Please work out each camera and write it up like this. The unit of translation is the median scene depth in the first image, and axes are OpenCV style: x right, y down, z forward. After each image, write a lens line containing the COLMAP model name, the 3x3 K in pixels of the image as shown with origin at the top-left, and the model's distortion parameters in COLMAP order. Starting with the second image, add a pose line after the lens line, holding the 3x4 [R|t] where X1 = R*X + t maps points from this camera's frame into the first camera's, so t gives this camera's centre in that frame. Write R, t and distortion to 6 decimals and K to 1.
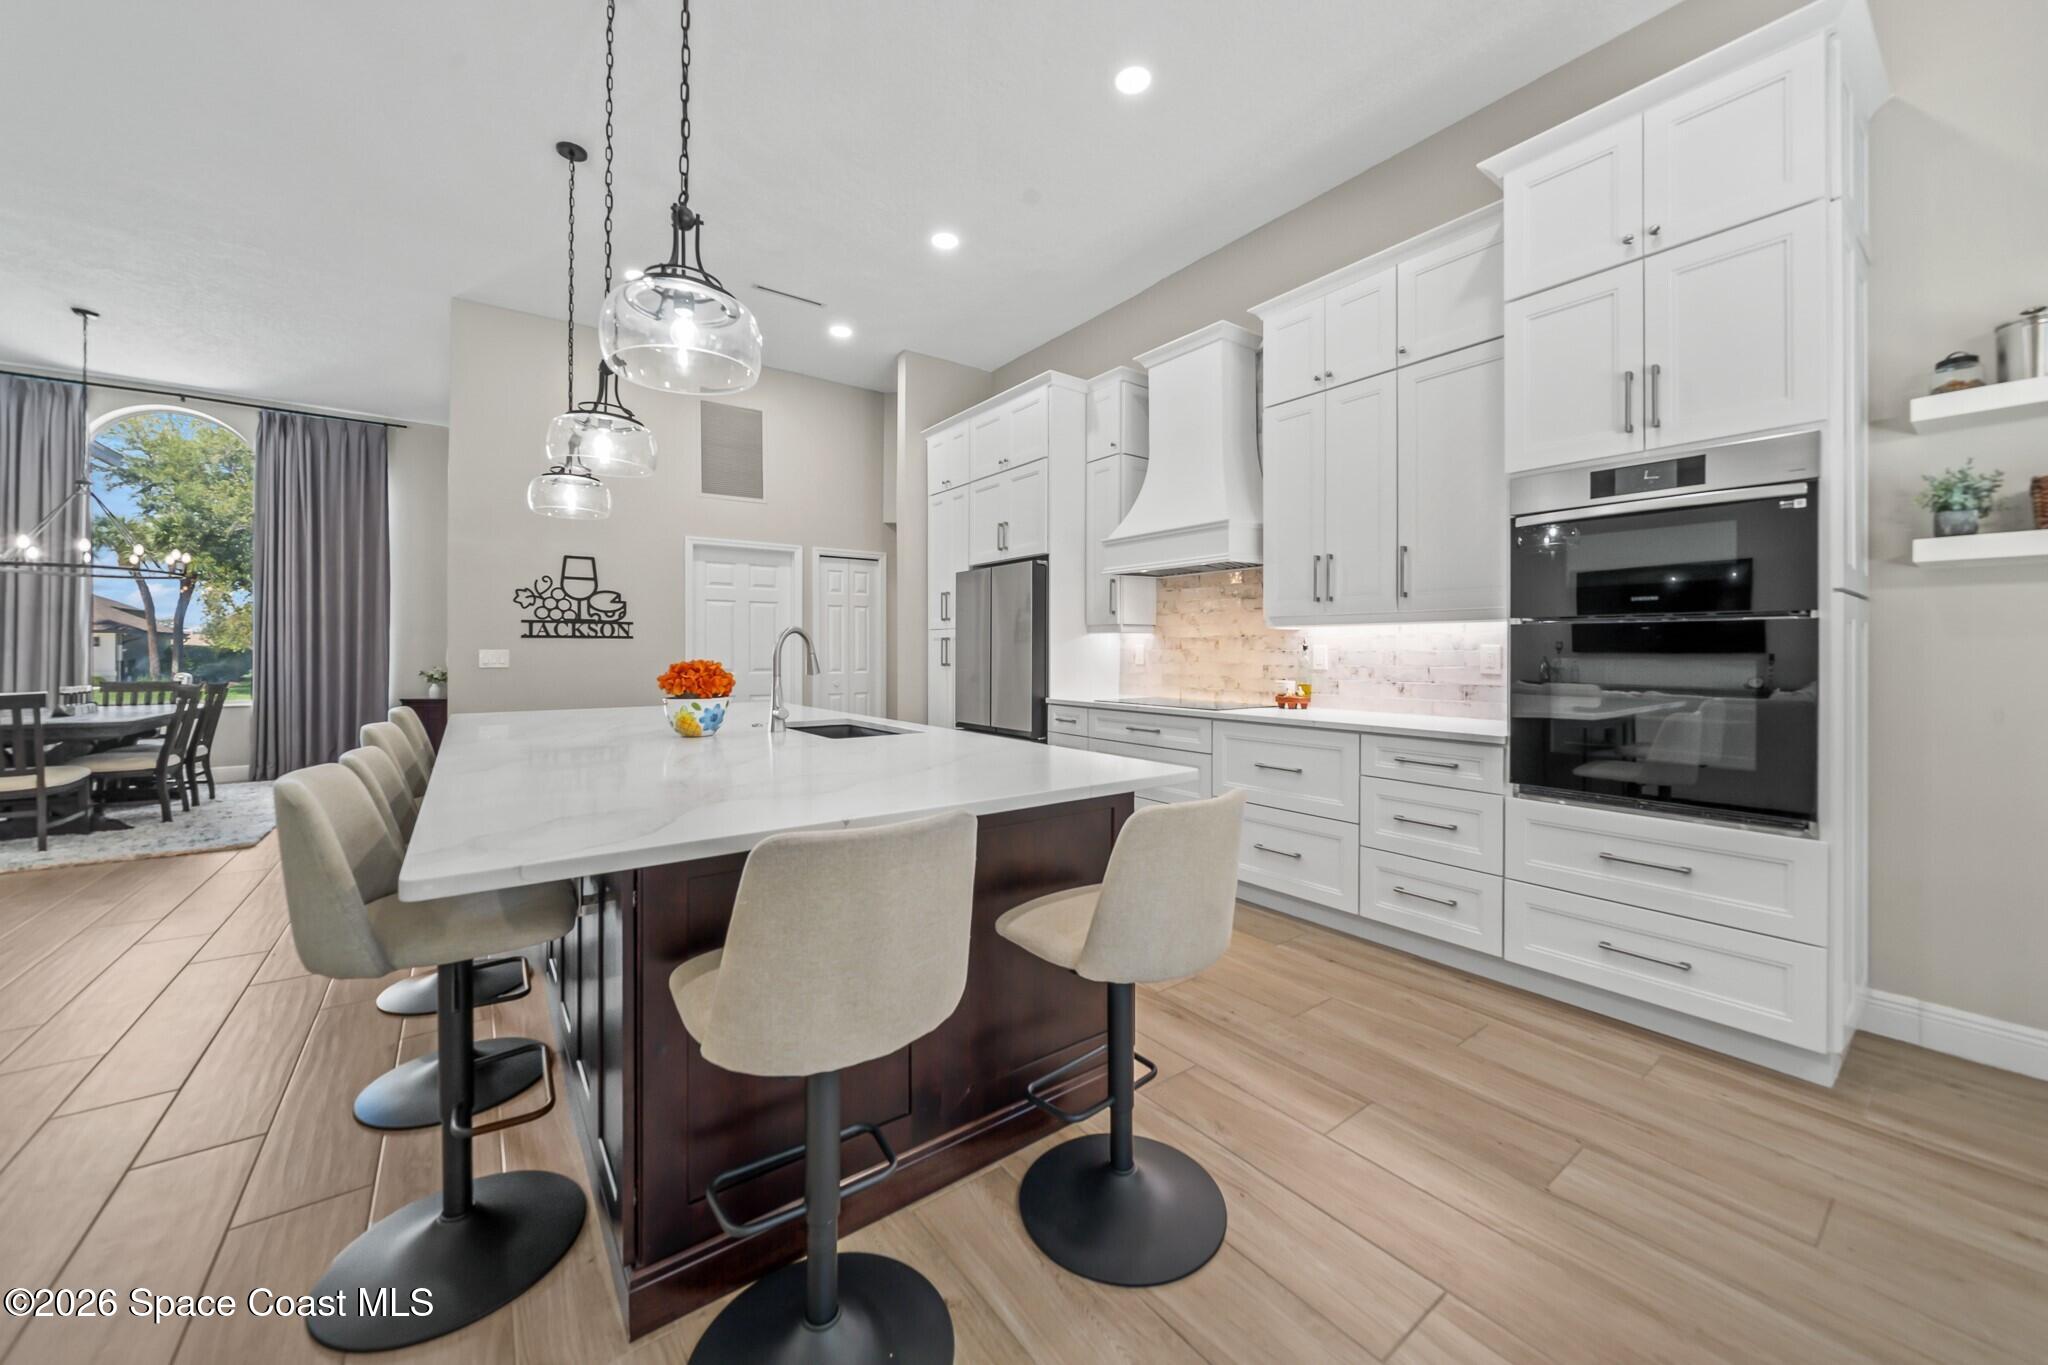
lens RADIAL K [[753.2, 0, 1026.7], [0, 753.2, 645.5], [0, 0, 1]] dist [-0.002997, -0.000333]
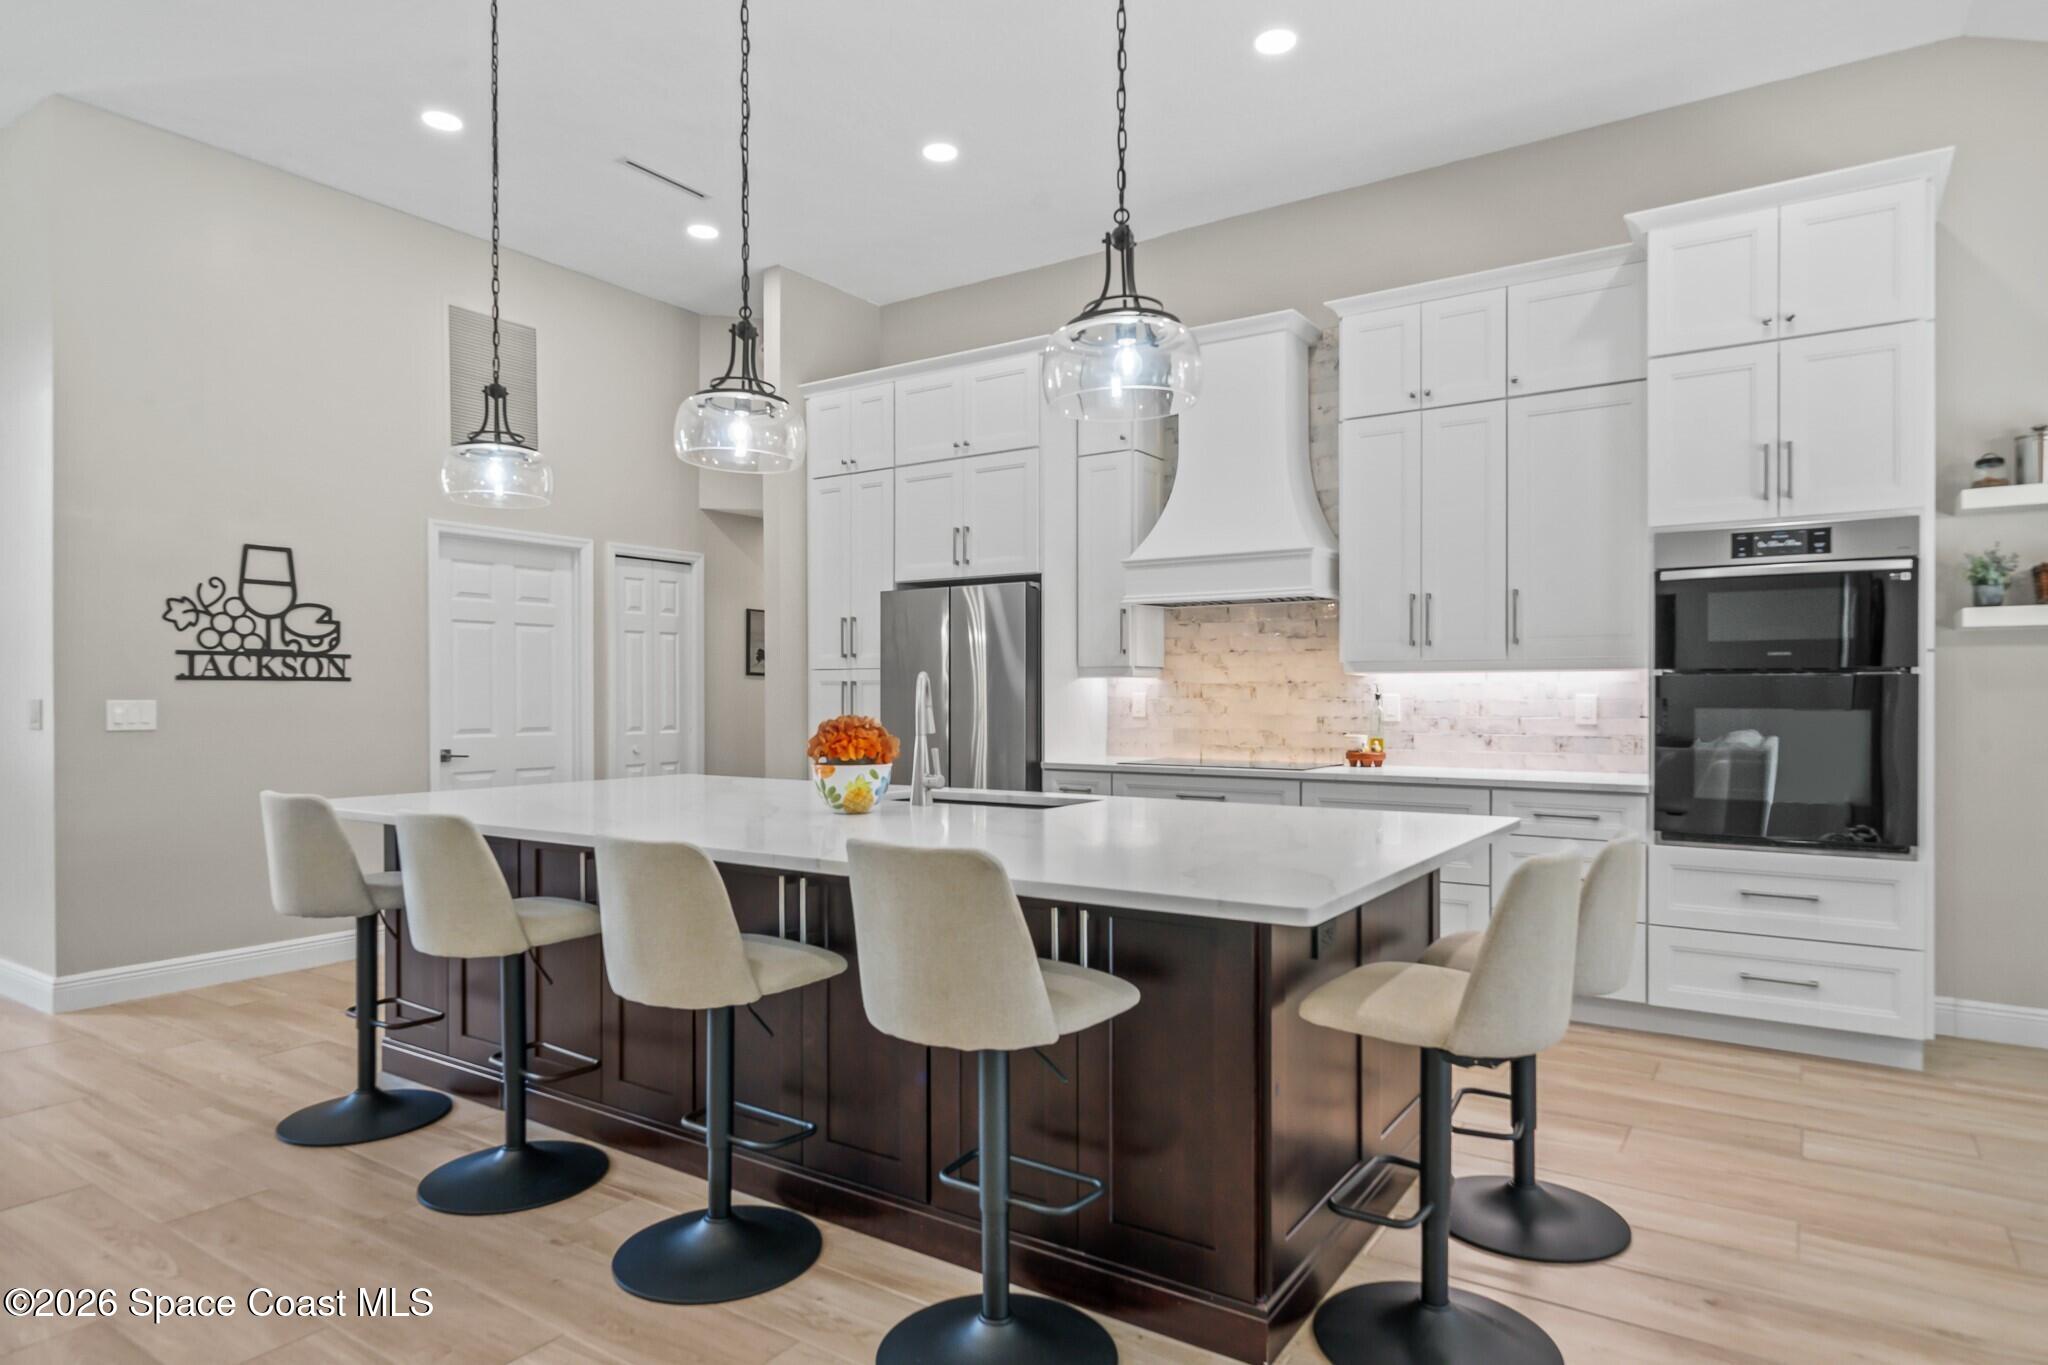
lens RADIAL K [[1163.9, 0, 1027.8], [0, 1163.9, 692.4], [0, 0, 1]] dist [-0.003722, 0.000025]
pose [[0.943240, 0.000290, 0.332111, -0.447761], [-0.001649, 0.999991, 0.003809, -0.006331], [-0.332107, -0.004140, 0.943233, -0.133702]]
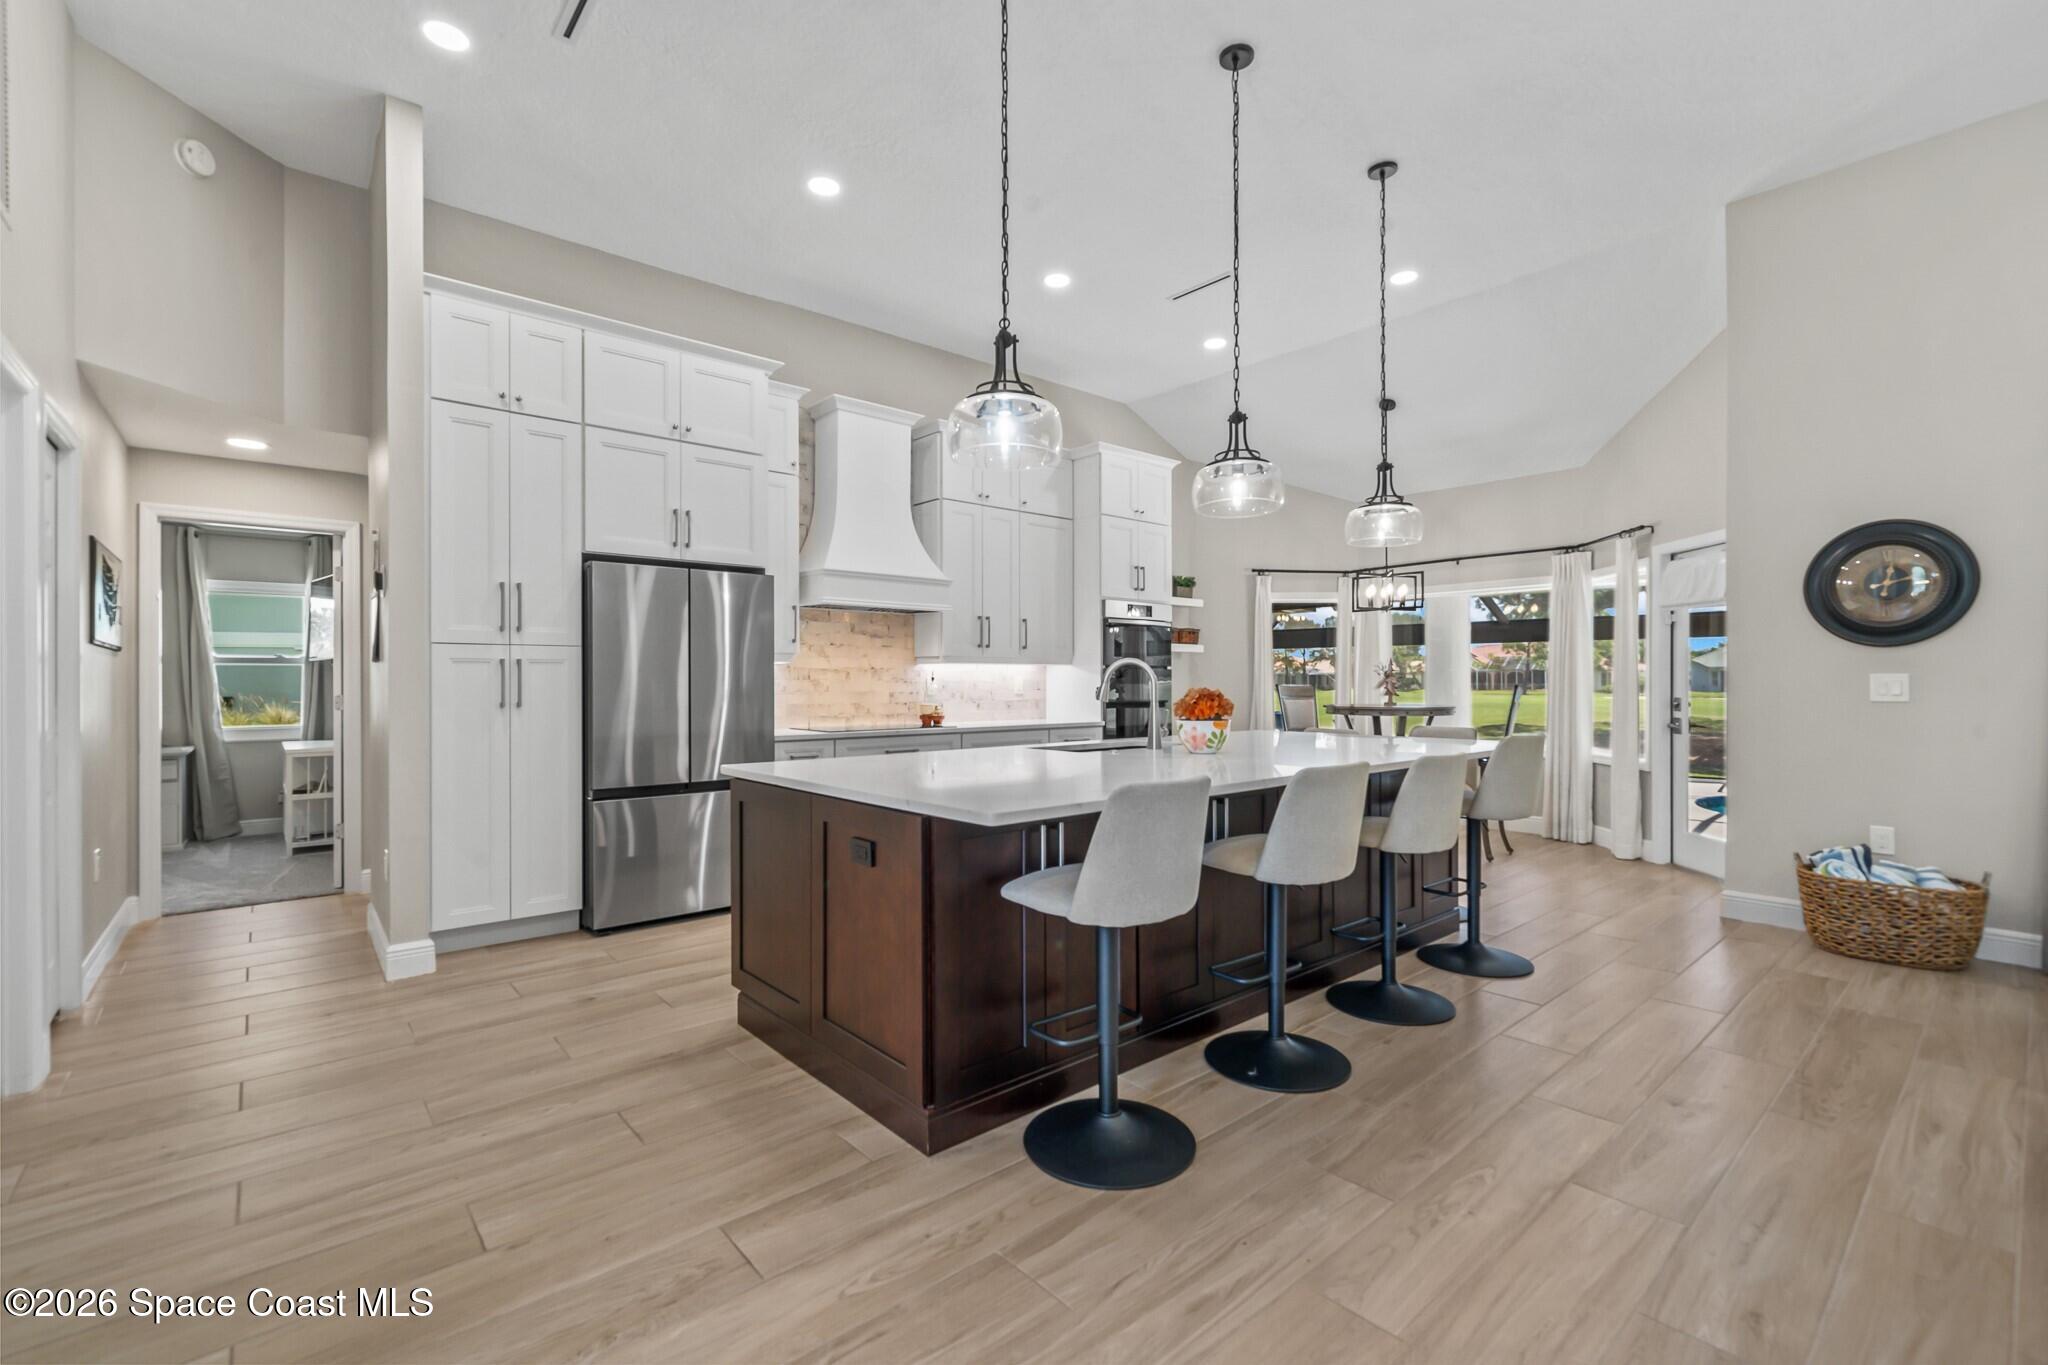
lens RADIAL K [[880.3, 0, 1026.1], [0, 880.3, 682.3], [0, 0, 1]] dist [-0.004791, 0.000580]
pose [[-0.065930, -0.001367, 0.997823, -1.186066], [-0.006436, 0.999979, 0.000944, 0.006707], [-0.997803, -0.006359, -0.065937, 0.910932]]
